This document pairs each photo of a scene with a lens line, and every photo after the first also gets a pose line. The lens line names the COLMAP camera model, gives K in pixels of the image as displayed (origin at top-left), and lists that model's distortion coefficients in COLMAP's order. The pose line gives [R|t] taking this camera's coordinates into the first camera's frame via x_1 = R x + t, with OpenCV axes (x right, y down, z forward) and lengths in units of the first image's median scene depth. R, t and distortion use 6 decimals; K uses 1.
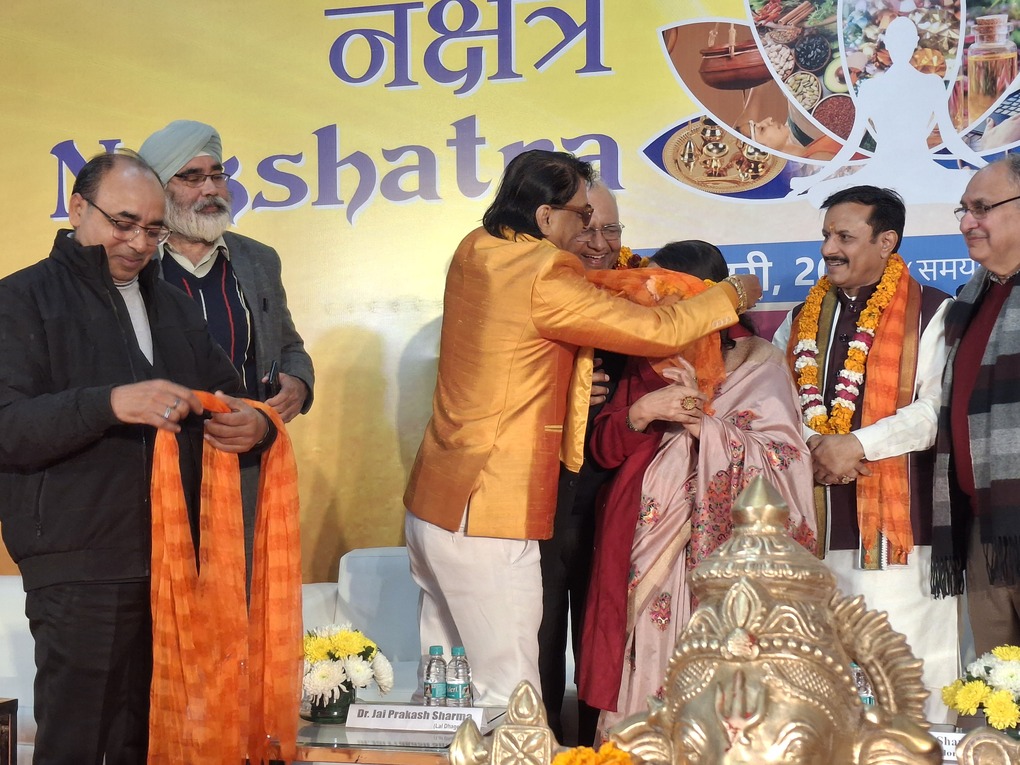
lens RADIAL K [[744.9, 0, 508.2], [0, 744.9, 380.5], [0, 0, 1]] dist [0.027779, -0.009119]
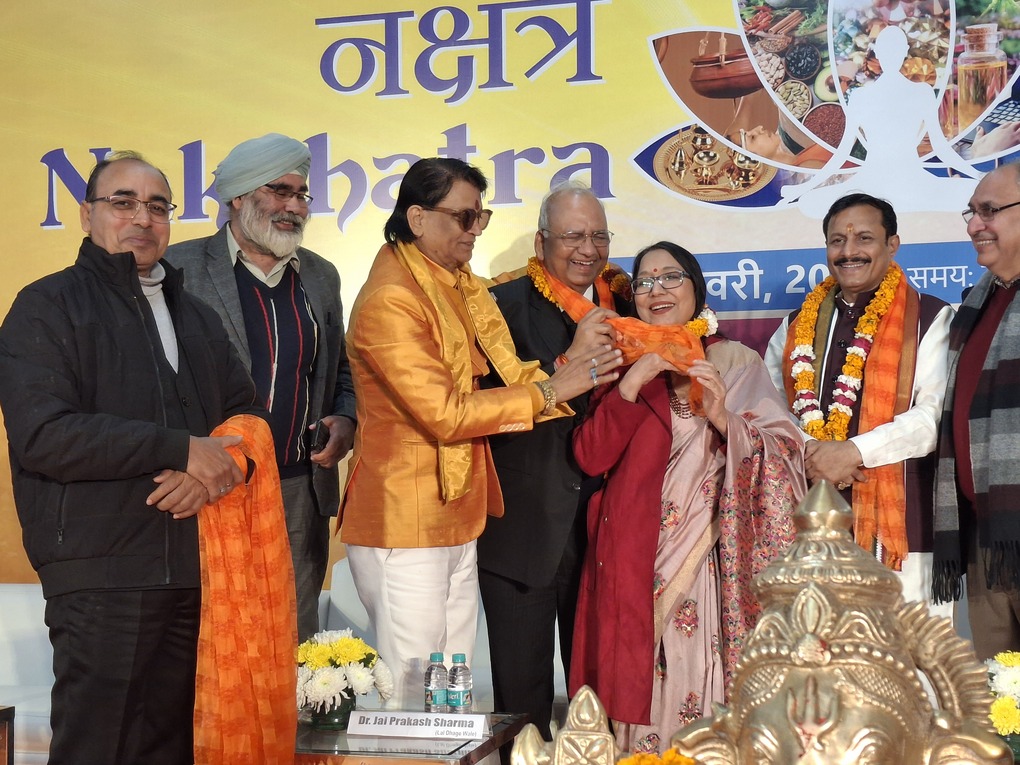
lens RADIAL K [[742.1, 0, 480.8], [0, 742.1, 387.2], [0, 0, 1]] dist [0.024527, -0.006829]
pose [[0.999997, -0.000855, 0.002172, -0.121626], [0.000860, 0.999997, -0.002087, 0.003992], [-0.002170, 0.002089, 0.999995, 0.005504]]
